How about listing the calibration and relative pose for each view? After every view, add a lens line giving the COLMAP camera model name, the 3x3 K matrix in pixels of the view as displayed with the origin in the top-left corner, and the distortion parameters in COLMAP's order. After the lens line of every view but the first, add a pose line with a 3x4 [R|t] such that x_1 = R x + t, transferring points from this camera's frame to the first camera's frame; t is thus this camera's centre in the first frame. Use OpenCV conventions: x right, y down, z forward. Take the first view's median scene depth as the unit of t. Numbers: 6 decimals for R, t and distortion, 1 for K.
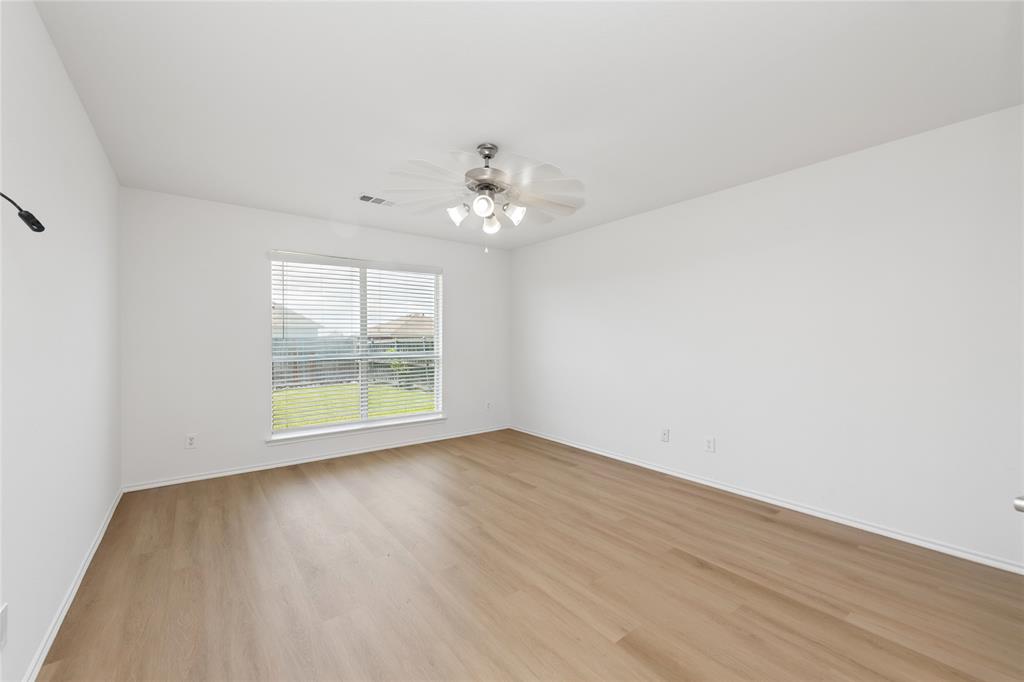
lens RADIAL K [[412.1, 0, 500.6], [0, 412.1, 343.5], [0, 0, 1]] dist [0.007567, -0.002610]
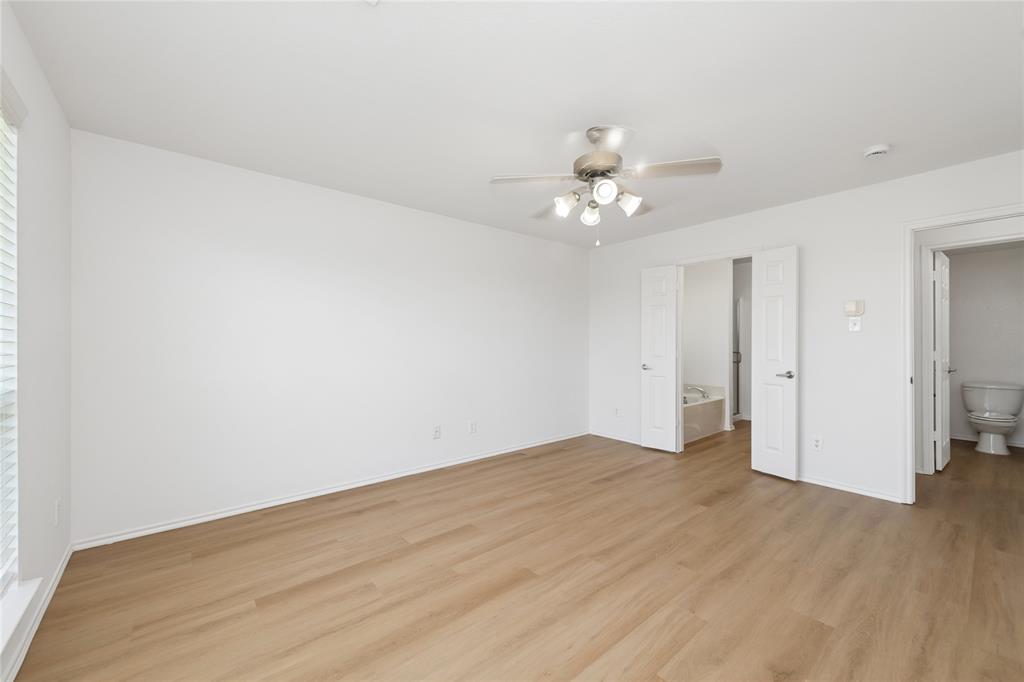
lens RADIAL K [[412.1, 0, 506.8], [0, 412.1, 342.7], [0, 0, 1]] dist [0.007567, -0.002610]
pose [[-0.070968, -0.002531, 0.997475, -0.664579], [0.008013, 0.999963, 0.003107, -0.007901], [-0.997446, 0.008213, -0.070945, 0.903154]]
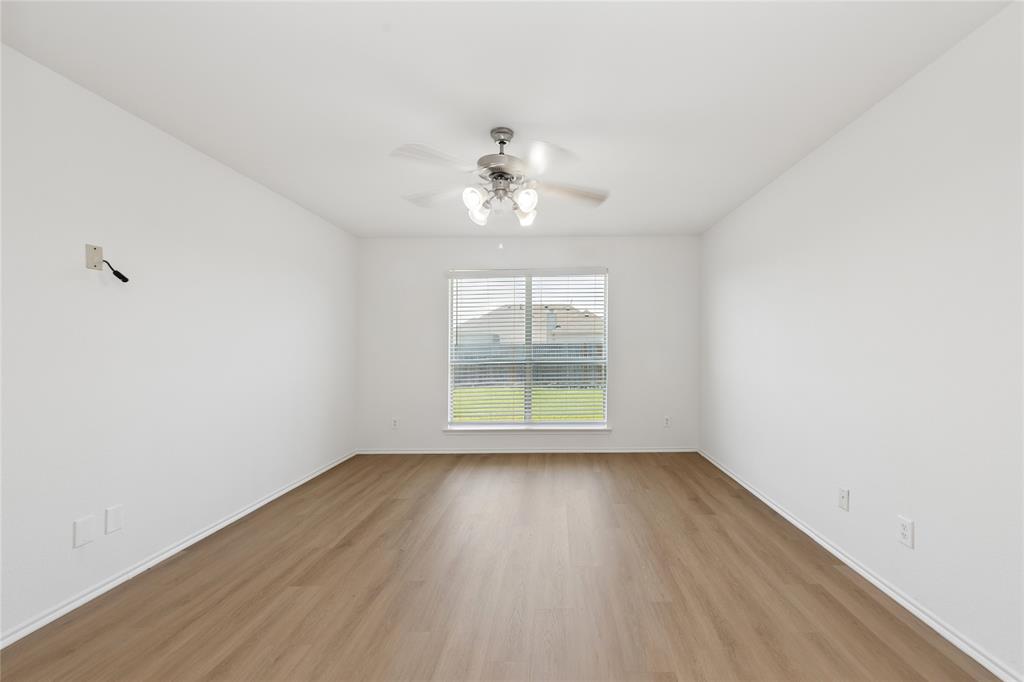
lens RADIAL K [[412.1, 0, 543.2], [0, 412.1, 344.0], [0, 0, 1]] dist [0.007567, -0.002610]
pose [[0.796604, -0.006095, -0.604471, 0.420861], [0.000684, 0.999958, -0.009182, -0.002266], [0.604501, 0.006901, 0.796574, 0.242425]]
